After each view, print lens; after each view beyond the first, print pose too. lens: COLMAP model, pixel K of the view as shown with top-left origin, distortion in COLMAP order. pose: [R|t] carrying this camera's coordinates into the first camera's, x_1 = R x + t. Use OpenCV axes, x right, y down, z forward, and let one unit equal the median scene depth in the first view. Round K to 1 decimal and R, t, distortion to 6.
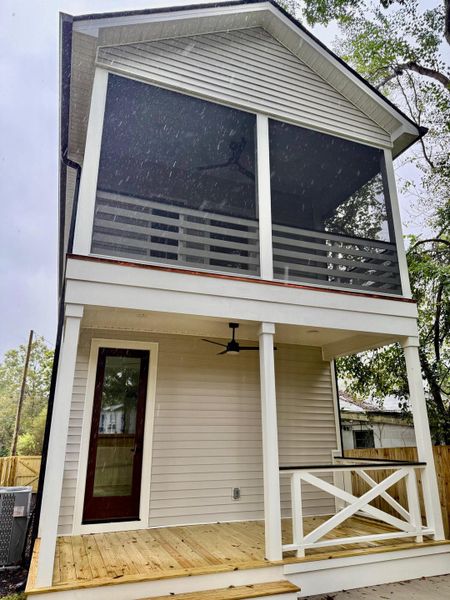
lens RADIAL K [[427.9, 0, 225.0], [0, 427.9, 300.0], [0, 0, 1]] dist [-0.005418, -0.005782]
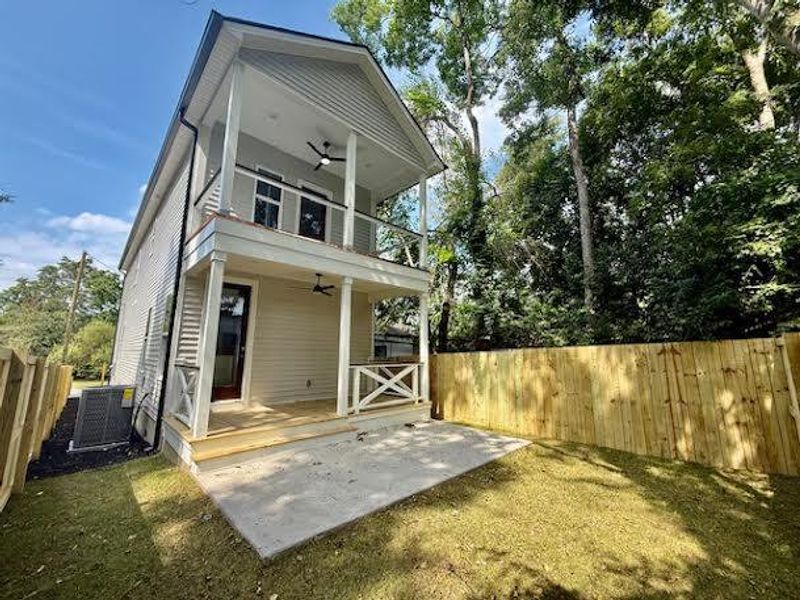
lens RADIAL K [[319.6, 0, 398.1], [0, 319.6, 298.4], [0, 0, 1]] dist [0.001430, 0.000248]
pose [[0.918755, 0.073839, 0.387862, -0.175965], [-0.128367, 0.984850, 0.116582, -0.029415], [-0.373378, -0.156899, 0.914315, -0.155316]]
